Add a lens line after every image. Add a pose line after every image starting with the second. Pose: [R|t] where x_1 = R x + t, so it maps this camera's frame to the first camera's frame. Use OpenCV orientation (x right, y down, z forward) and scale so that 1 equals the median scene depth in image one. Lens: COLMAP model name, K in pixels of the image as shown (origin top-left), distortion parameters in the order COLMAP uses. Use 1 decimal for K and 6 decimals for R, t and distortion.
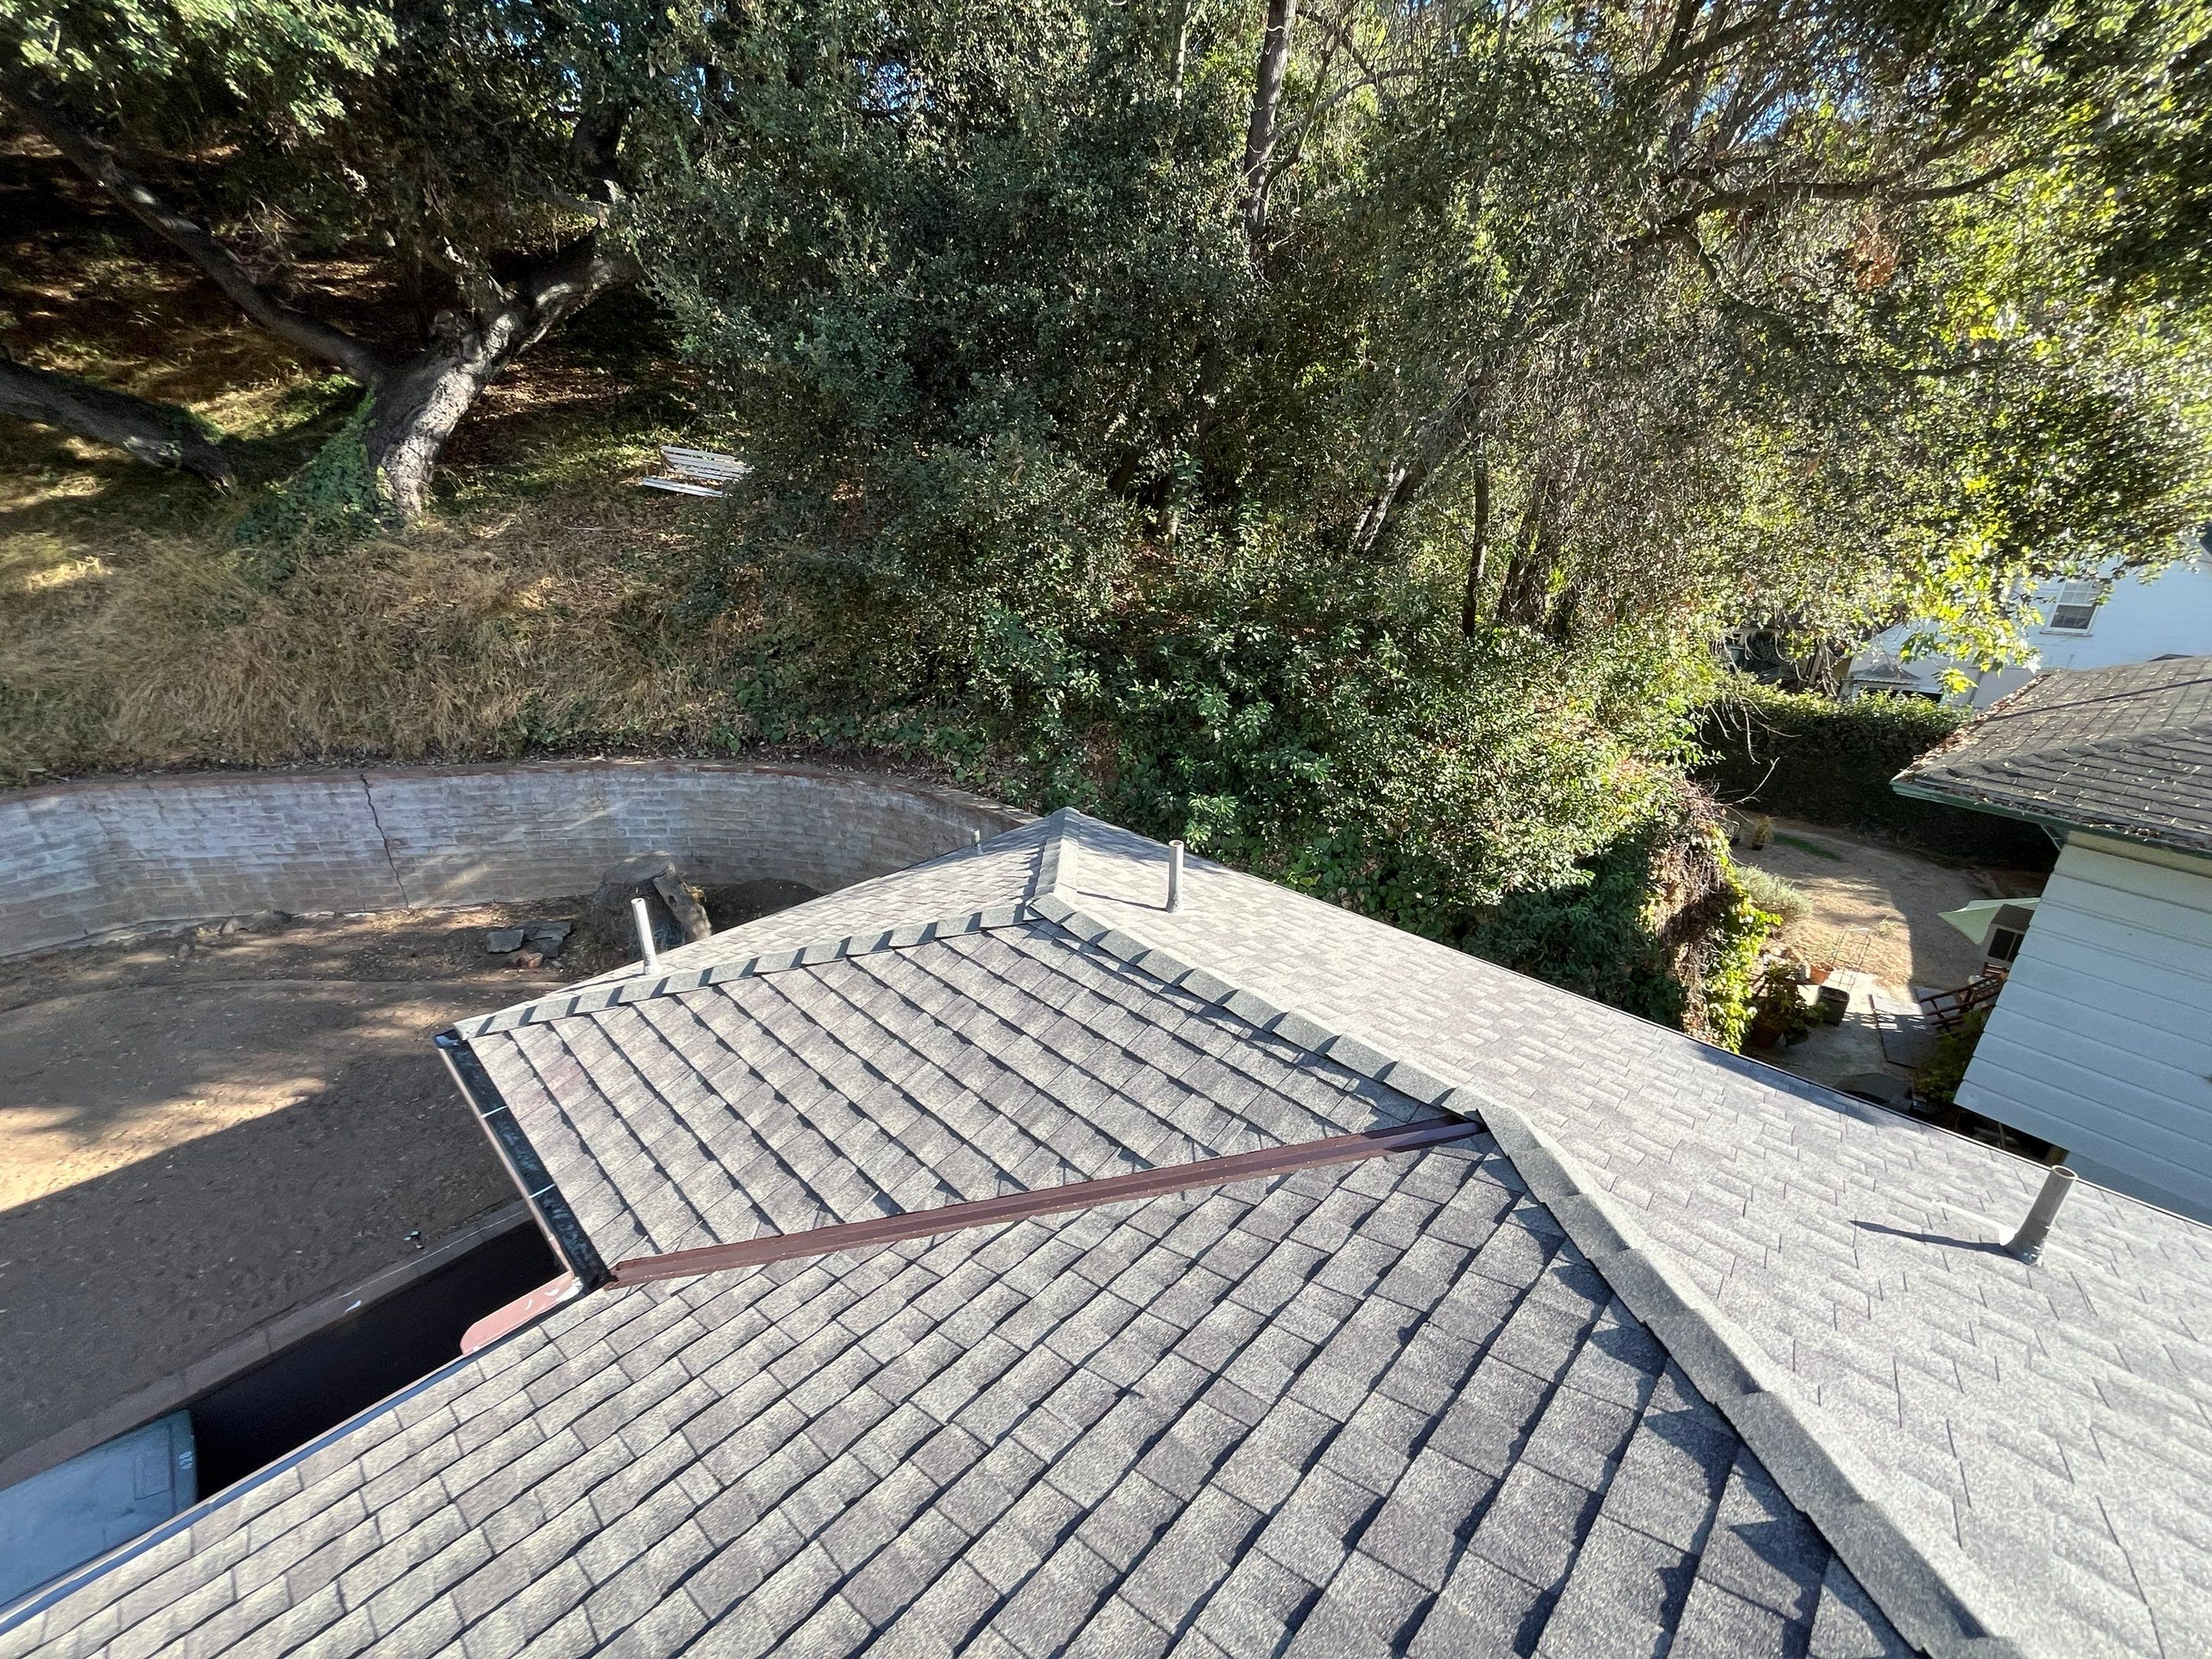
lens RADIAL K [[898.6, 0, 1115.4], [0, 898.6, 830.1], [0, 0, 1]] dist [-0.003064, 0.000107]
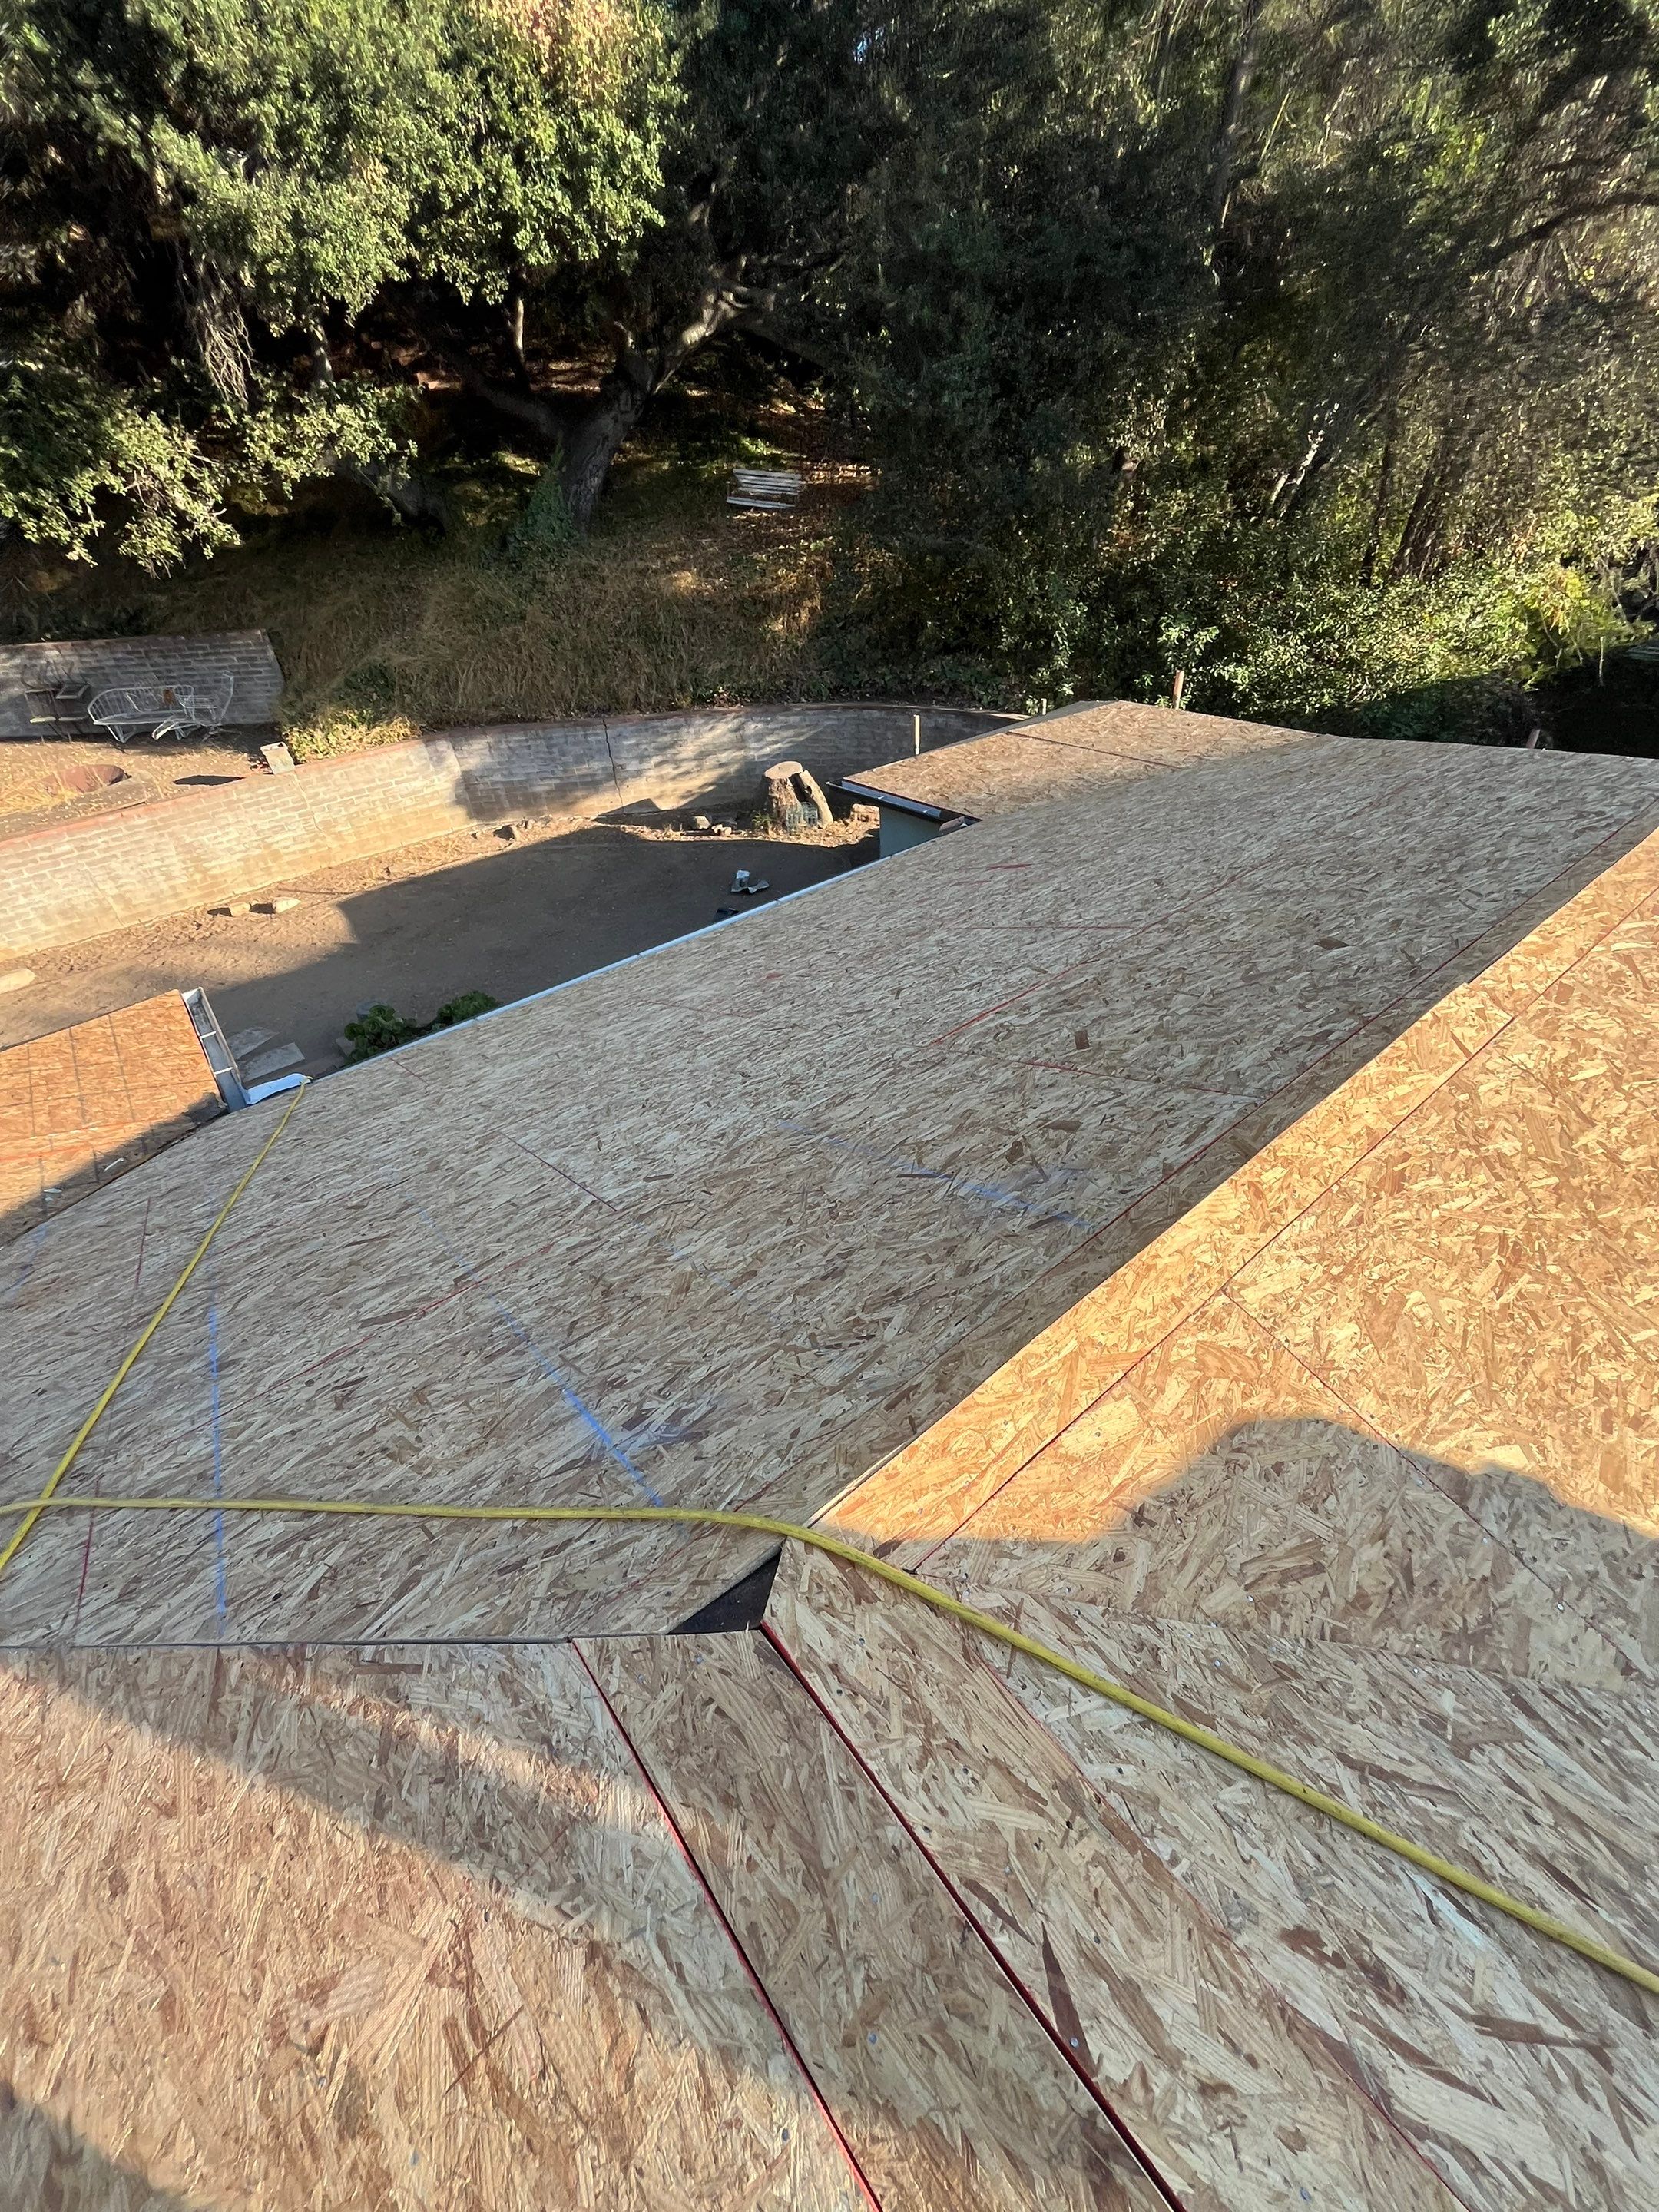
lens RADIAL K [[898.6, 0, 828.6], [0, 898.6, 1101.1], [0, 0, 1]] dist [-0.003064, 0.000107]
pose [[0.989427, 0.015420, -0.144208, -0.200131], [0.020045, 0.970249, 0.241278, 0.218467], [0.143638, -0.241618, 0.959682, -0.642189]]
